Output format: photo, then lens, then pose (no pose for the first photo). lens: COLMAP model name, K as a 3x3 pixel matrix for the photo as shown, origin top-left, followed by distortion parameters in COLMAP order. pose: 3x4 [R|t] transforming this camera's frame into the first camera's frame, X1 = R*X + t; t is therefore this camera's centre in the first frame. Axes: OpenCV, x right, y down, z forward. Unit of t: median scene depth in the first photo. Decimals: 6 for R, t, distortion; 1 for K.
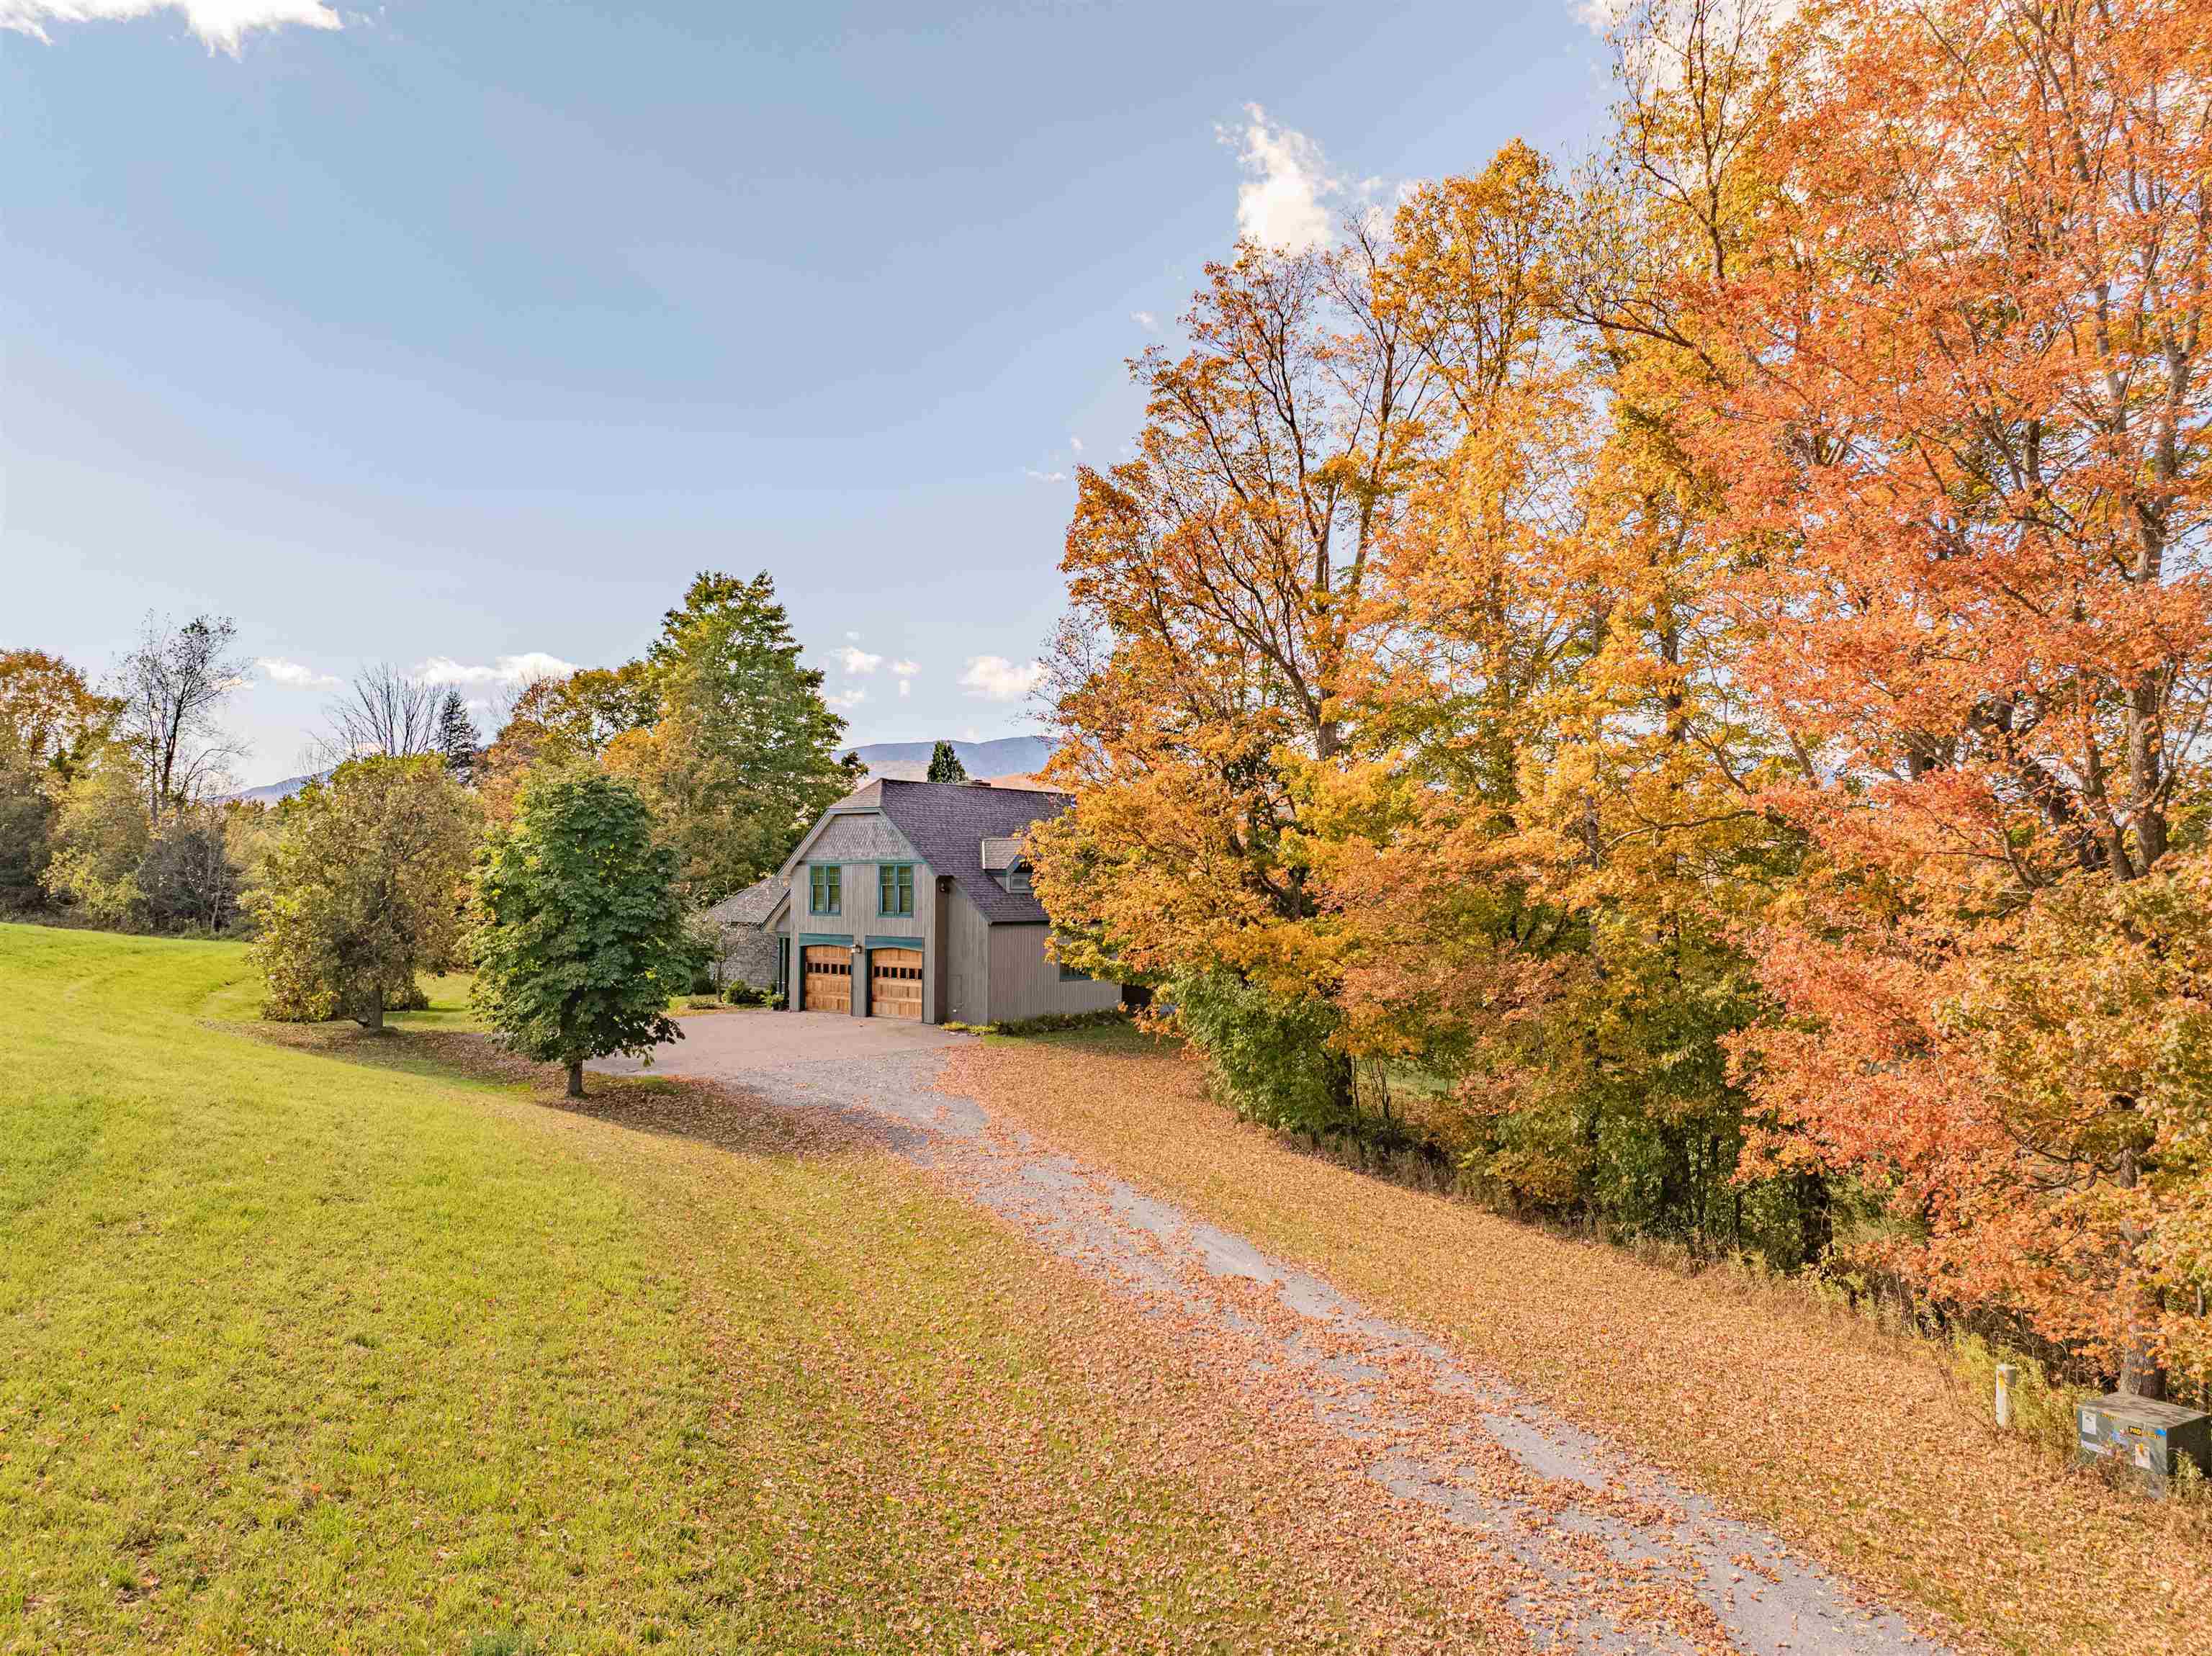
lens RADIAL K [[1560.6, 0, 1106.0], [0, 1560.6, 828.0], [0, 0, 1]] dist [0.006188, -0.077408]
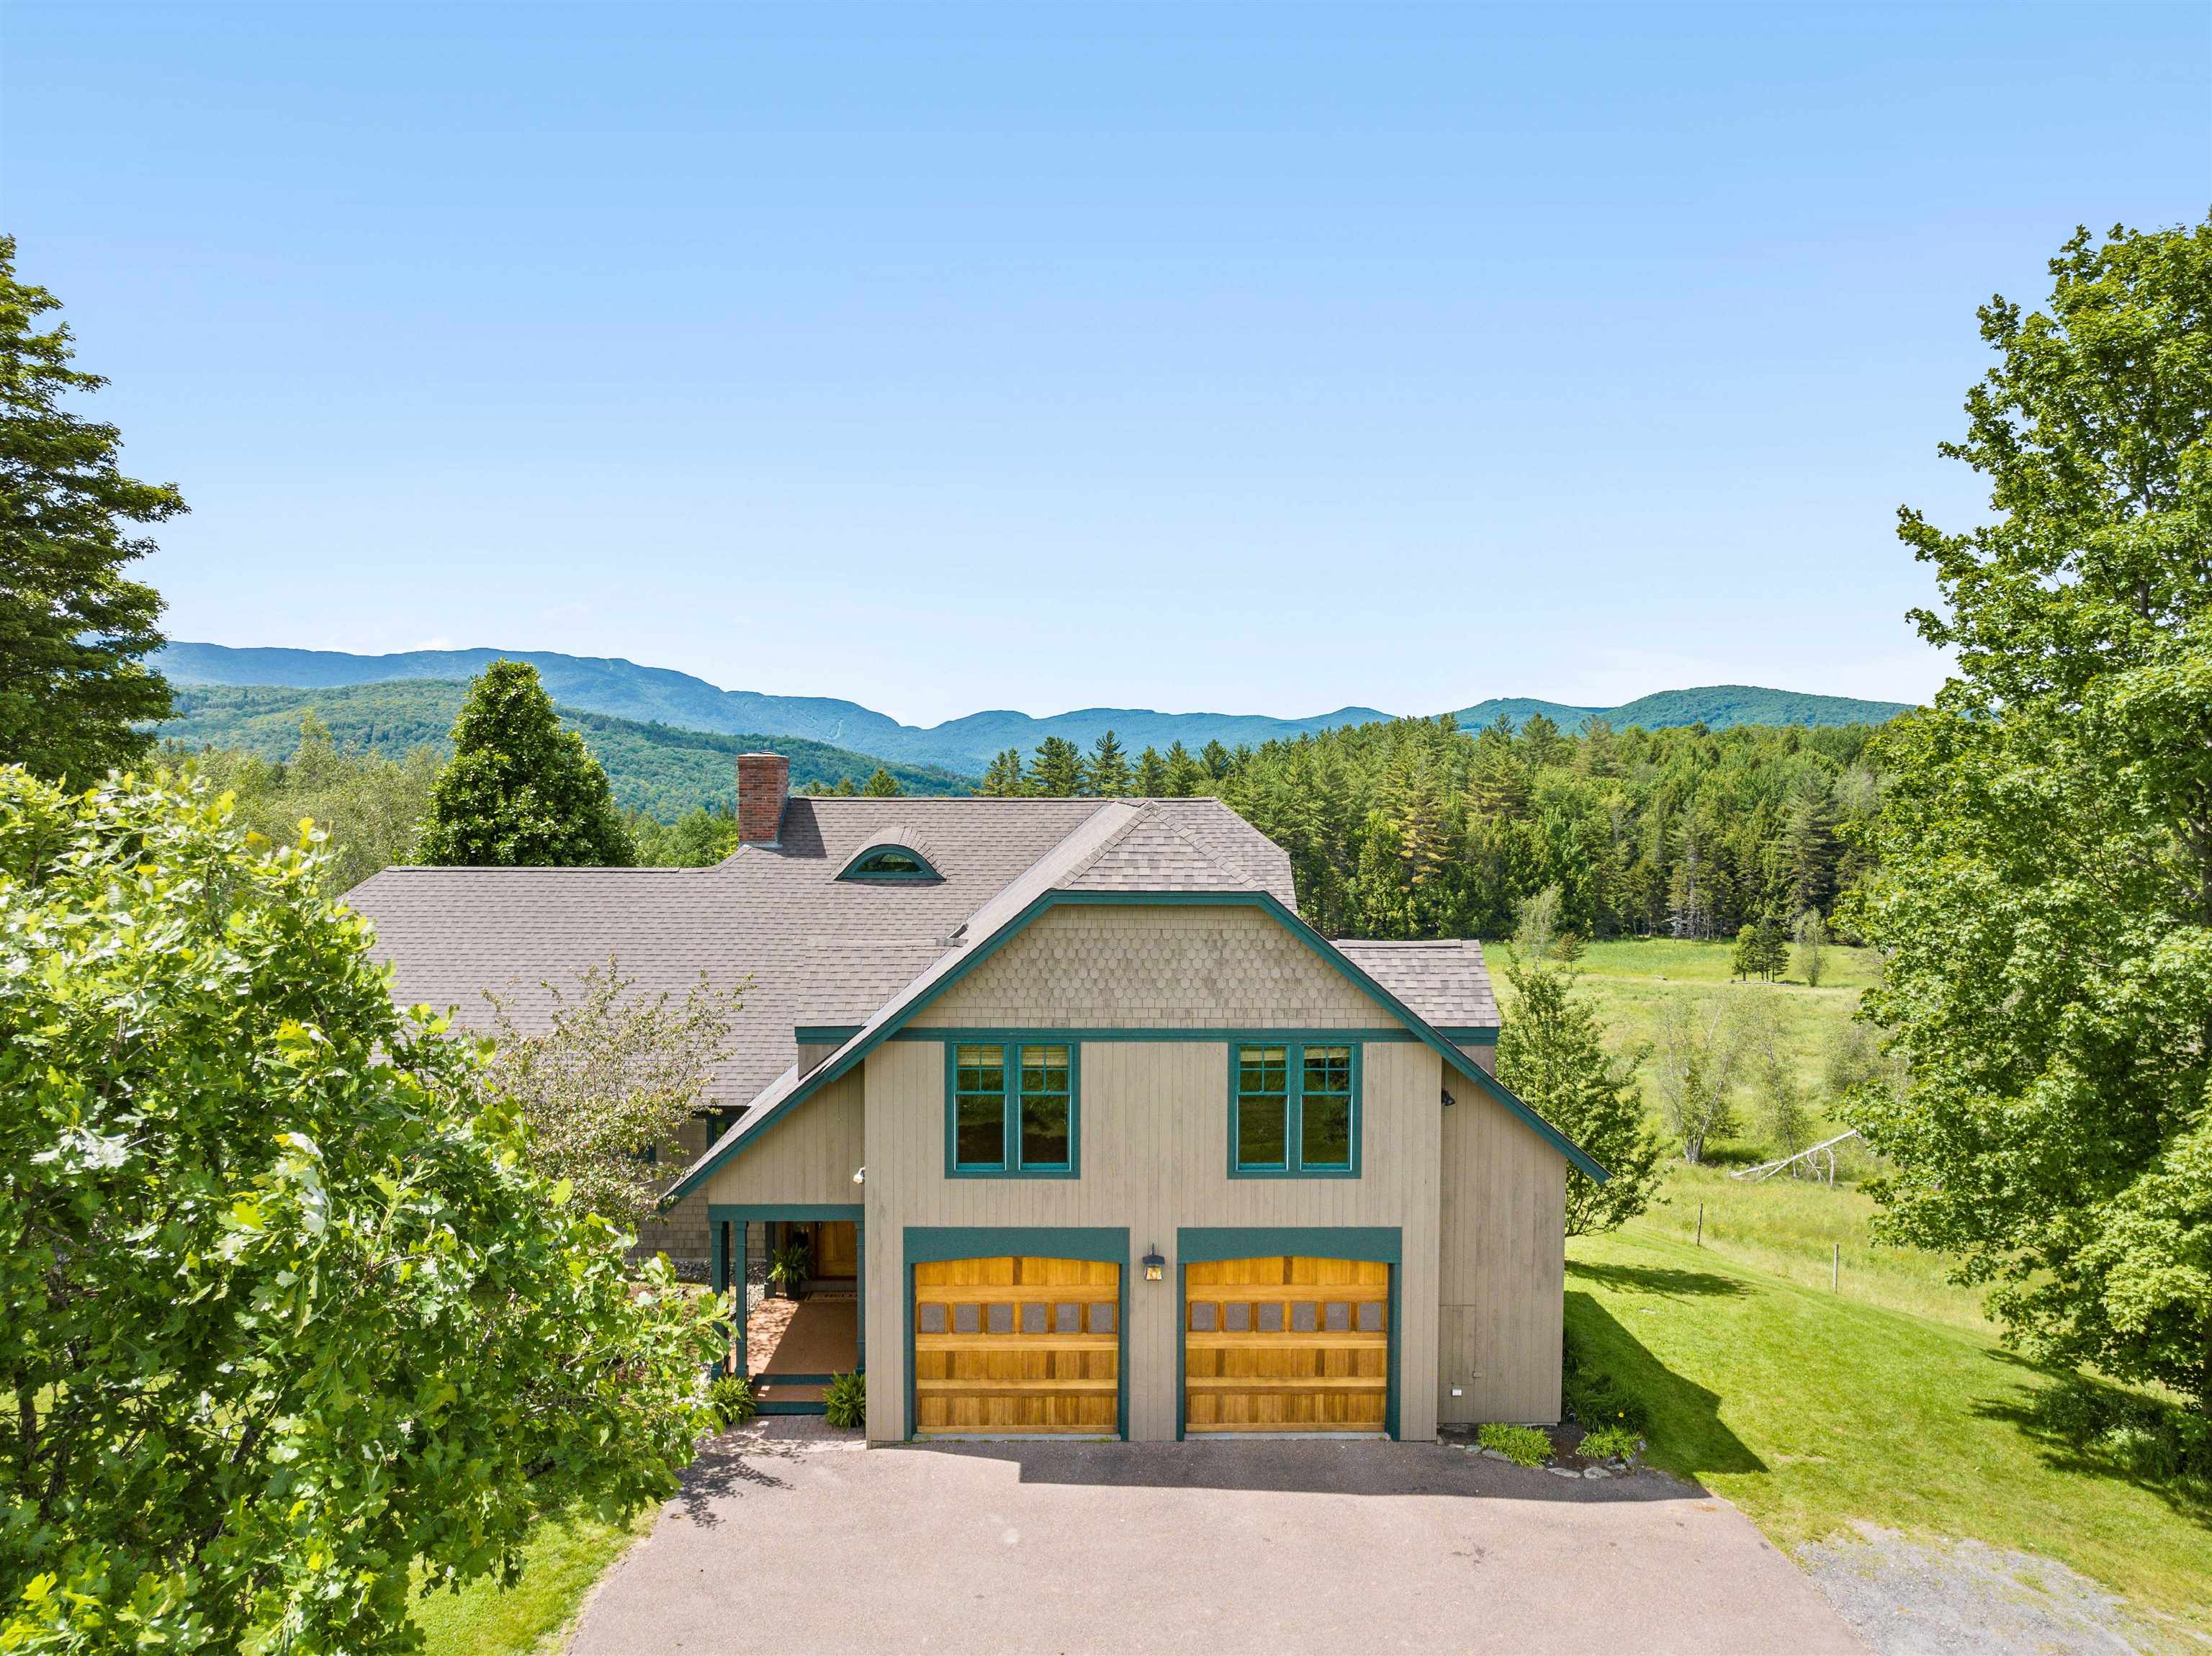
lens RADIAL K [[1560.6, 0, 1106.0], [0, 1560.6, 828.0], [0, 0, 1]] dist [0.006188, -0.077408]
pose [[0.756225, -0.014133, 0.654159, -0.397242], [-0.024279, 0.998472, 0.049640, -0.043979], [-0.653861, -0.053421, 0.754726, 0.705907]]
